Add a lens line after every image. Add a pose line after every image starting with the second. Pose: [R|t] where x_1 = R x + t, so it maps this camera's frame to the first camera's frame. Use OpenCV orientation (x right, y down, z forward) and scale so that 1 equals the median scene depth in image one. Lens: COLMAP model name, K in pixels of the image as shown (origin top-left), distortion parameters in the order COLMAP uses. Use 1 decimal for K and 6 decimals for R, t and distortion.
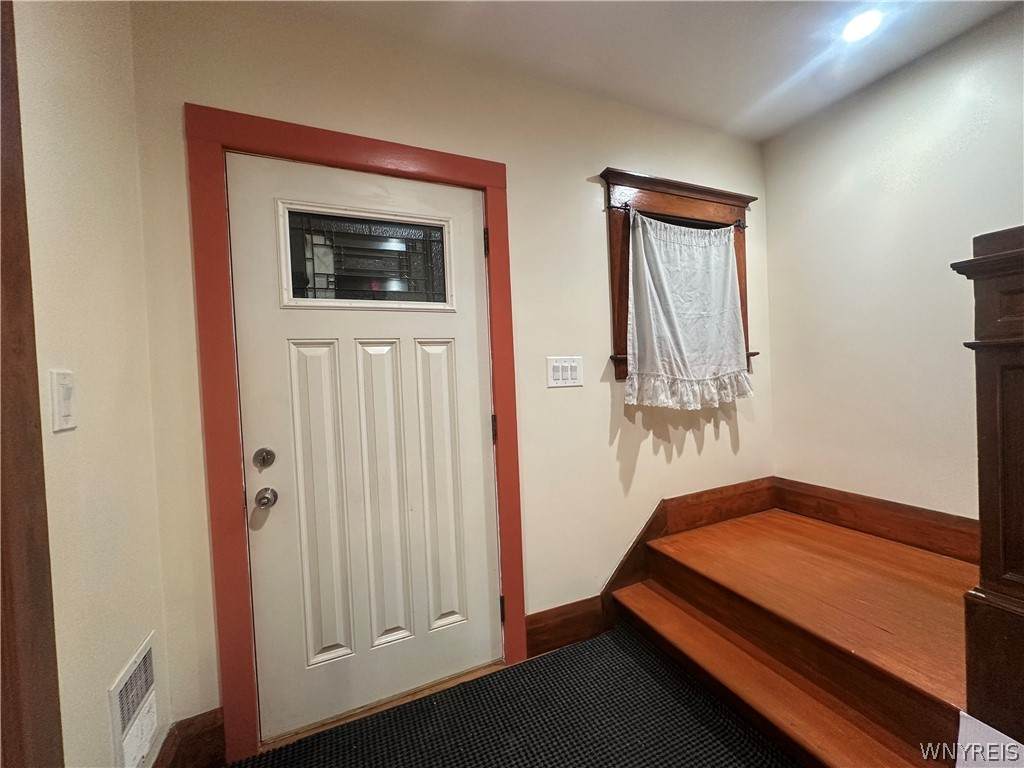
lens RADIAL K [[398.2, 0, 512.0], [0, 398.2, 384.0], [0, 0, 1]] dist [0.000022, 0.000031]
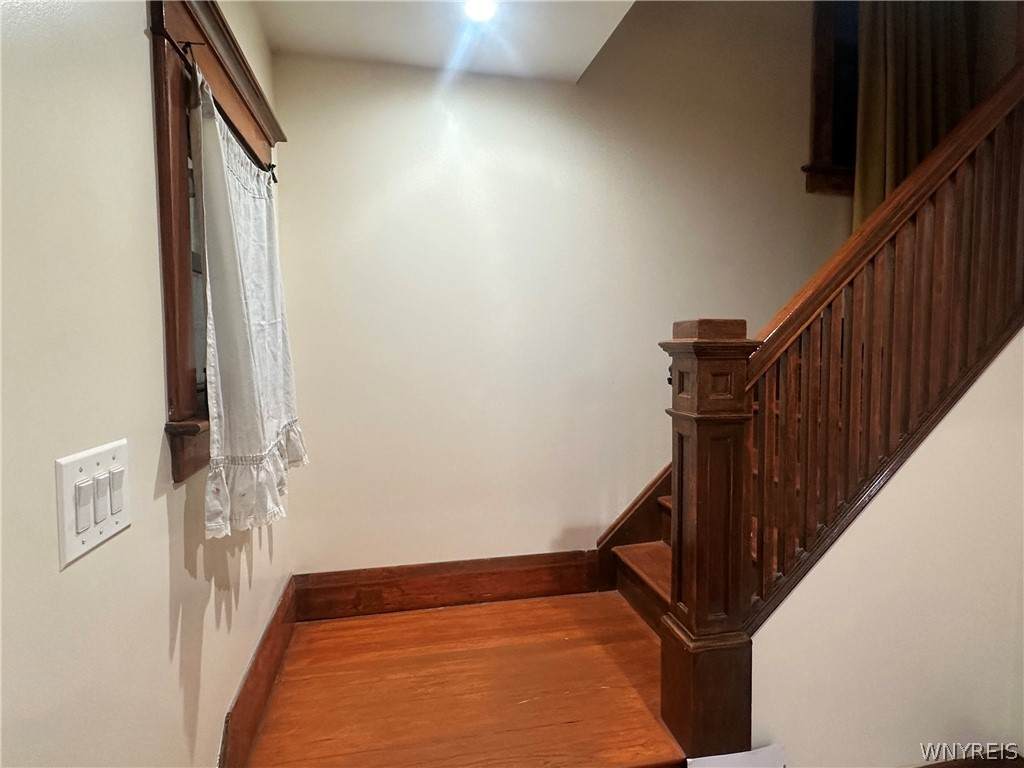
lens RADIAL K [[566.7, 0, 512.0], [0, 566.7, 384.0], [0, 0, 1]] dist [0.013579, -0.000367]
pose [[0.199965, -0.020650, 0.979585, -0.222740], [0.022965, 0.999602, 0.016385, -0.112357], [-0.979534, 0.019219, 0.200359, 0.573044]]
